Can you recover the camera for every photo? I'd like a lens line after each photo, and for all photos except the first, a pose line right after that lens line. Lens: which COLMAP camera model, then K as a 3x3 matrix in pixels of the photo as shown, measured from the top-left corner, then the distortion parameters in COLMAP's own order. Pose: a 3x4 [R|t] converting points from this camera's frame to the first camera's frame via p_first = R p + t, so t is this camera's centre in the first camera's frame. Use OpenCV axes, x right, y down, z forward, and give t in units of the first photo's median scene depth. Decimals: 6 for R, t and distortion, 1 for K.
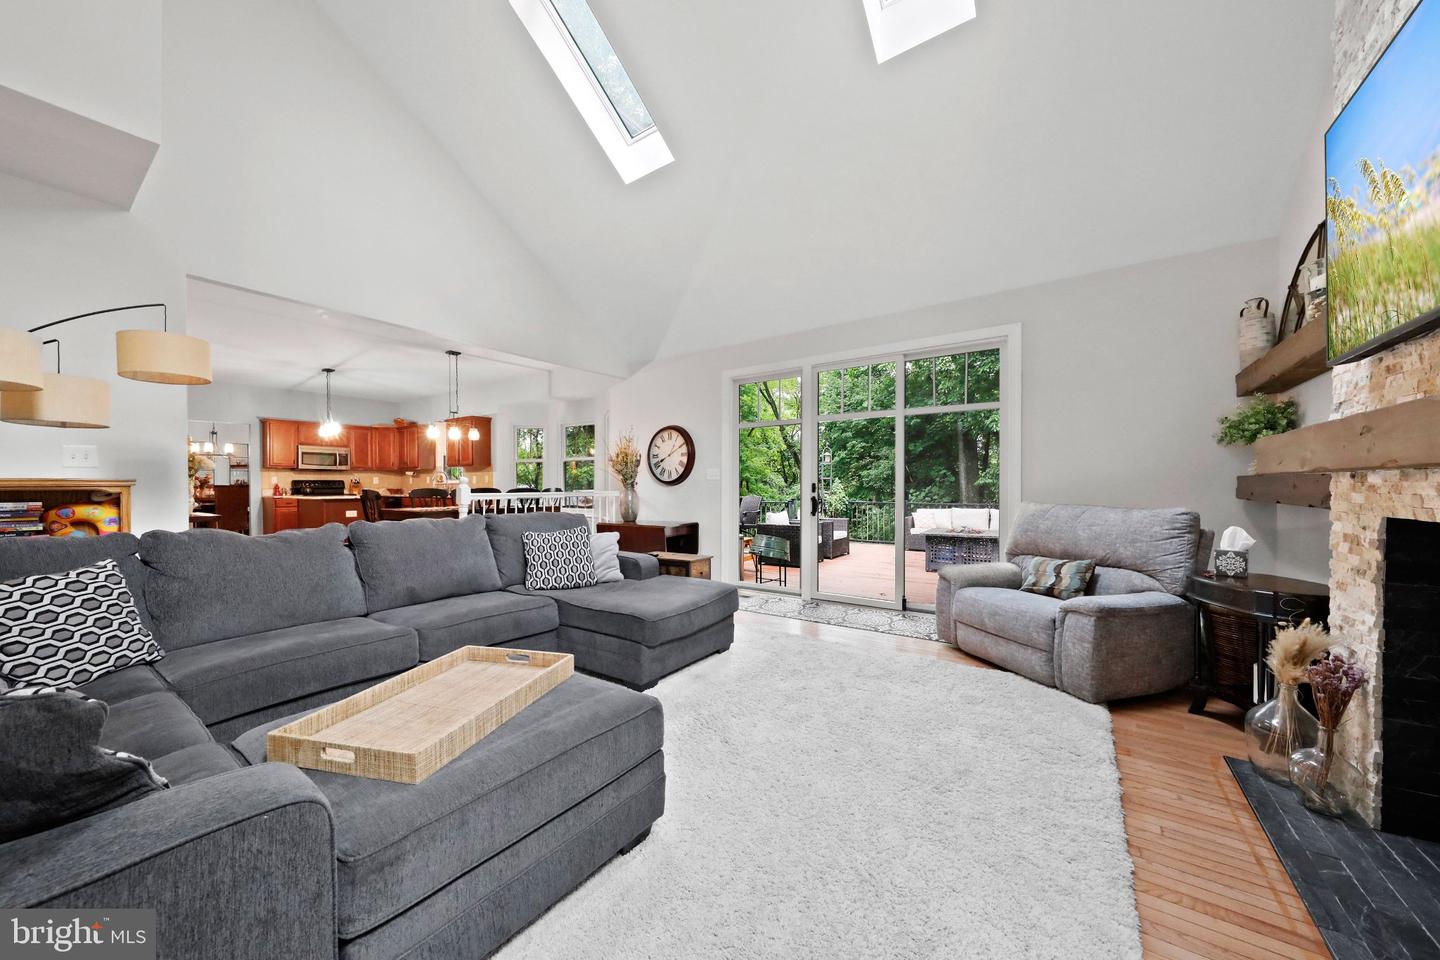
lens RADIAL K [[502.6, 0, 728.6], [0, 502.6, 493.8], [0, 0, 1]] dist [-0.000825, -0.000195]
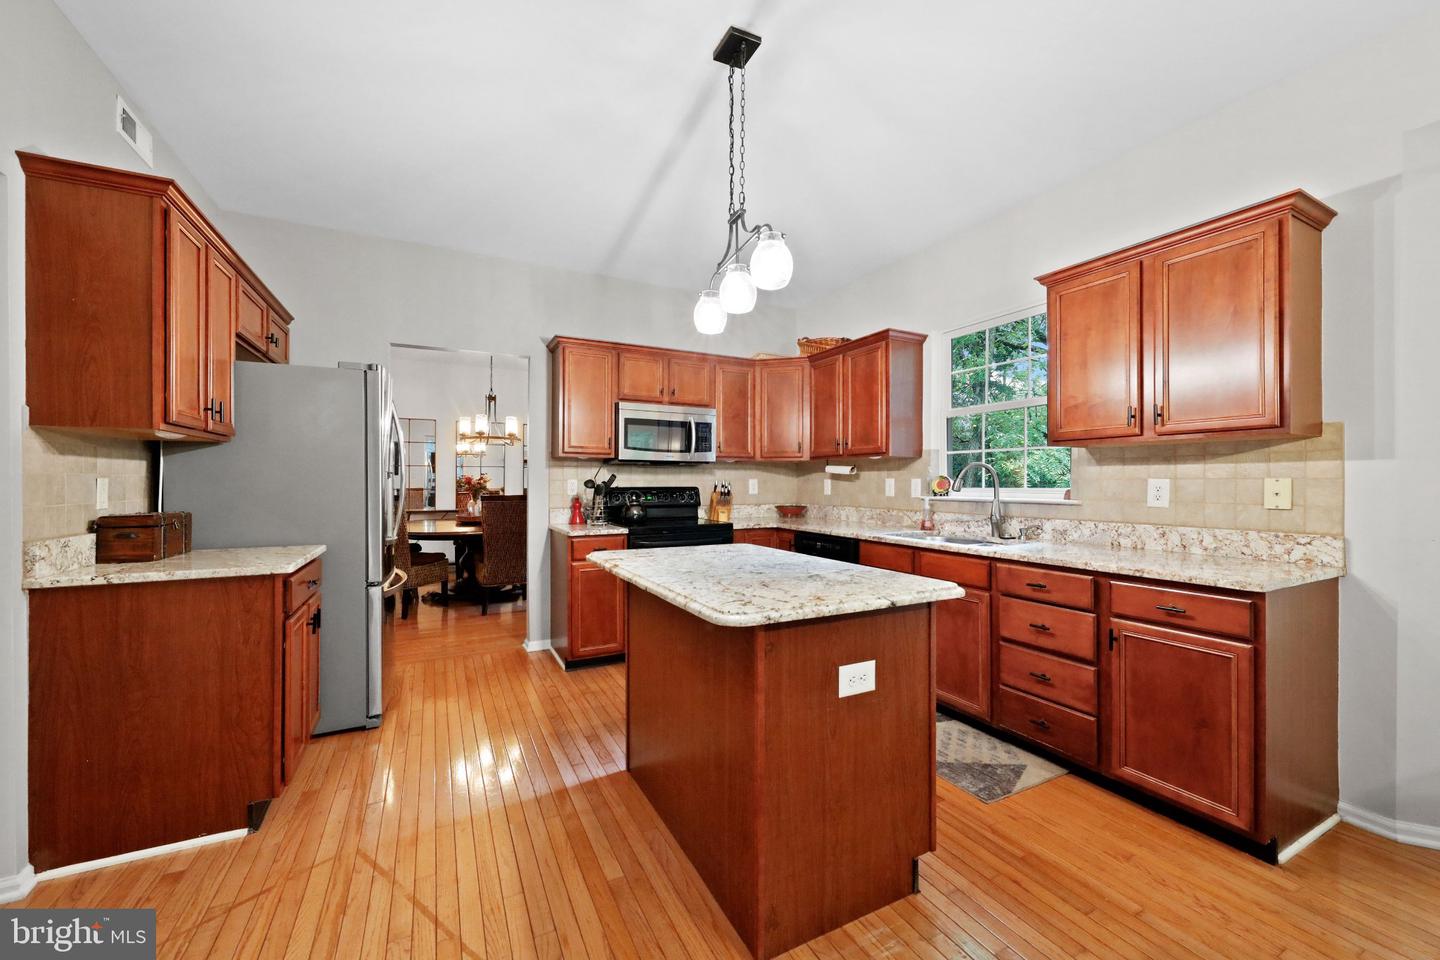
lens RADIAL K [[561.3, 0, 717.4], [0, 561.3, 476.6], [0, 0, 1]] dist [0.001633, 0.000079]
pose [[0.886532, 0.000862, -0.462666, -0.565744], [-0.007925, 0.999880, -0.013323, -0.030968], [0.462599, 0.015478, 0.886432, 0.624246]]
